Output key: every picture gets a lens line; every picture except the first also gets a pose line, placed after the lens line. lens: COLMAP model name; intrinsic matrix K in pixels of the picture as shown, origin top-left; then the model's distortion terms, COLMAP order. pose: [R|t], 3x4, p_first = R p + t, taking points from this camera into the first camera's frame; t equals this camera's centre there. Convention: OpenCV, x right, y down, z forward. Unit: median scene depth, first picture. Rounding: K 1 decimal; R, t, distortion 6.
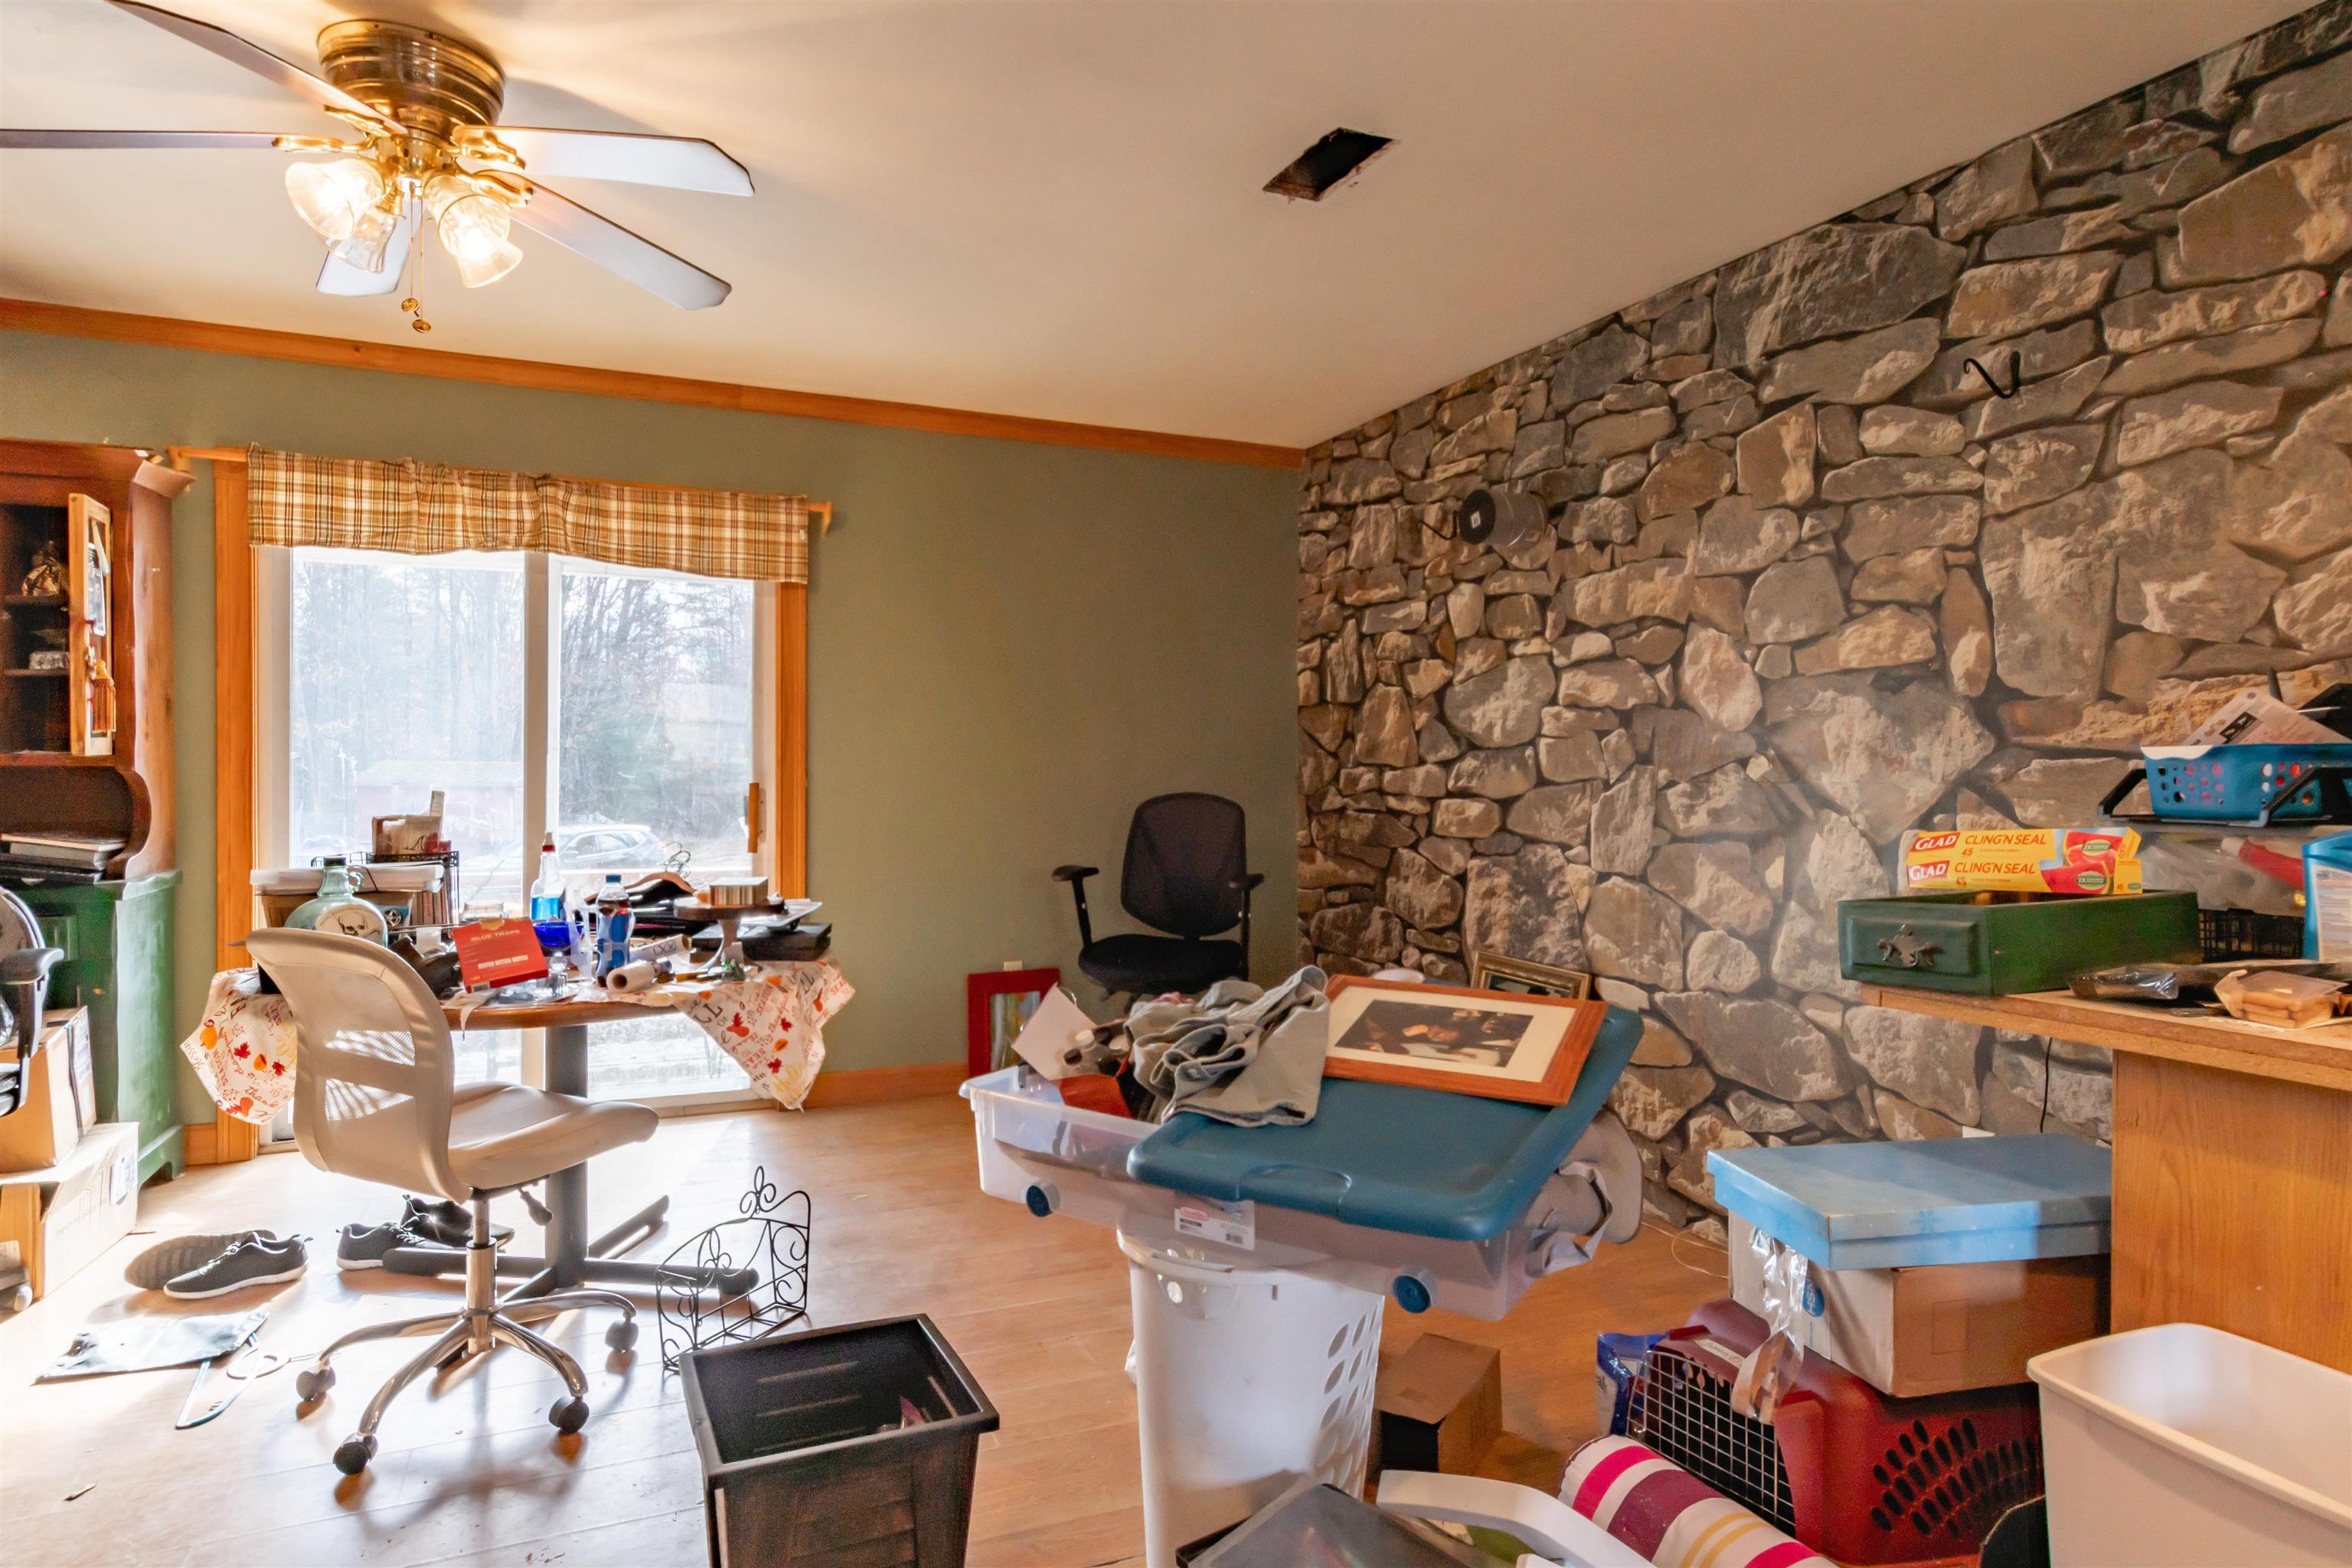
lens RADIAL K [[1285.8, 0, 1163.4], [0, 1285.8, 769.9], [0, 0, 1]] dist [-0.000472, -0.003184]
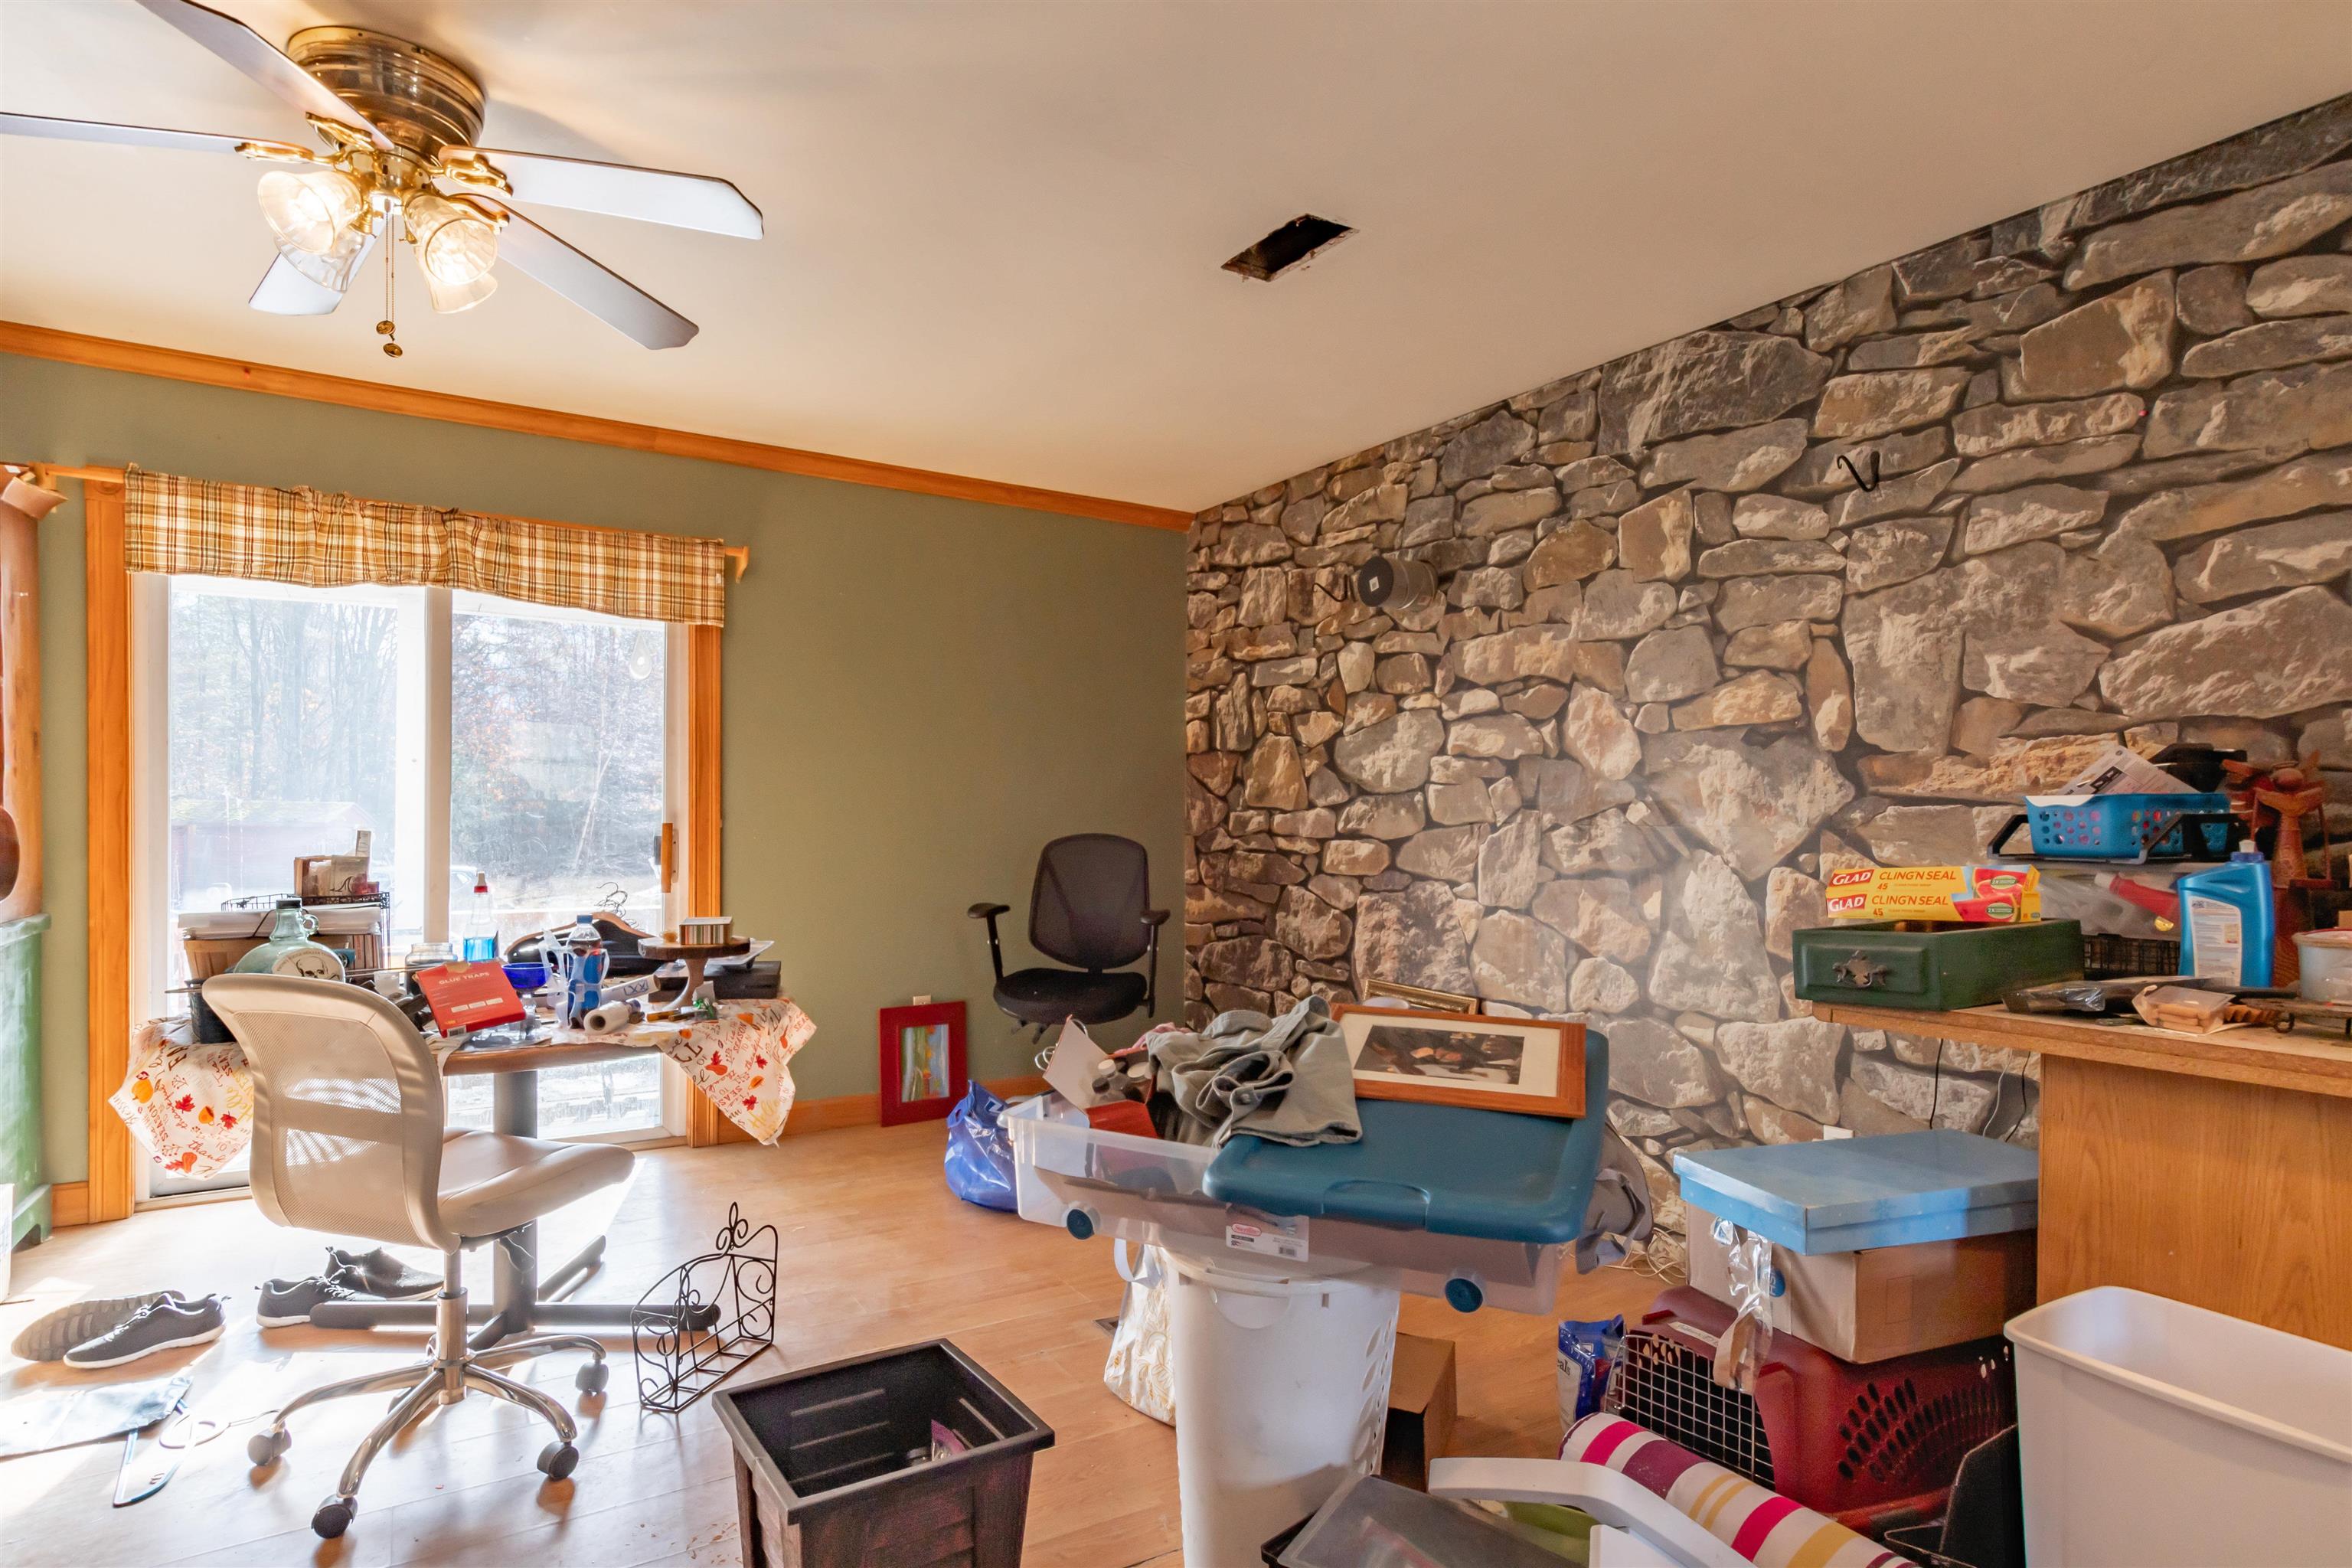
lens RADIAL K [[1206.1, 0, 1174.9], [0, 1206.1, 819.6], [0, 0, 1]] dist [0.004981, -0.004771]
pose [[0.990396, 0.003354, 0.138218, -0.101524], [-0.004144, 0.999977, 0.005431, 0.000624], [-0.138197, -0.005952, 0.990387, 0.013312]]
